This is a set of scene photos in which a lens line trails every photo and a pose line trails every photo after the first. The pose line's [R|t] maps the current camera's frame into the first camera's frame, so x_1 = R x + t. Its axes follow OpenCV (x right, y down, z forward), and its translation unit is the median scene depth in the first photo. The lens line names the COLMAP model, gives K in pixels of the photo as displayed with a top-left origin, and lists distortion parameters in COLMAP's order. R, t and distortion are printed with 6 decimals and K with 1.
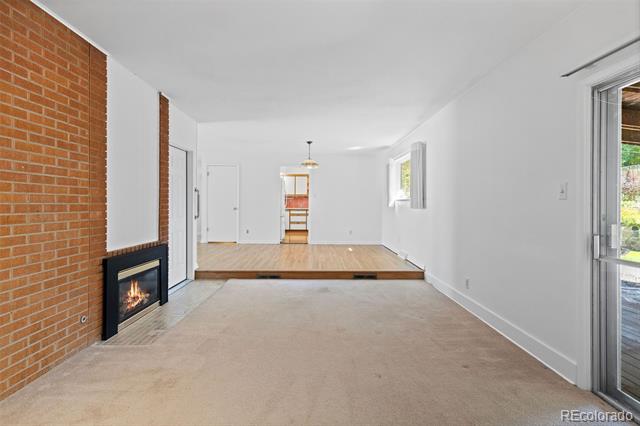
lens RADIAL K [[291.5, 0, 319.5], [0, 291.5, 207.7], [0, 0, 1]] dist [-0.000321, -0.000067]
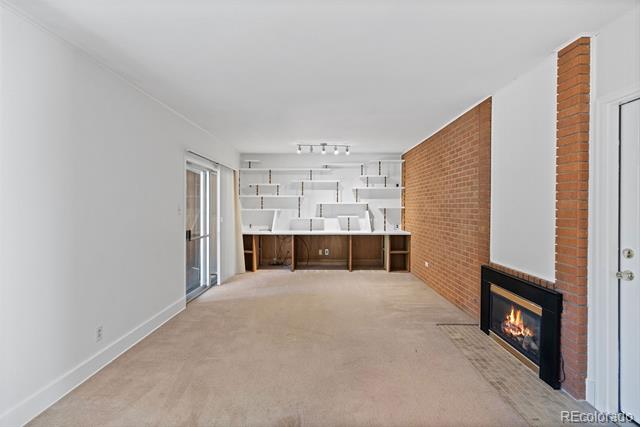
lens RADIAL K [[291.5, 0, 319.8], [0, 291.5, 210.7], [0, 0, 1]] dist [-0.000321, -0.000067]
pose [[-0.999452, -0.005057, 0.032712, -0.075250], [-0.004399, 0.999787, 0.020152, -0.074900], [-0.032807, 0.019997, -0.999262, 2.175398]]
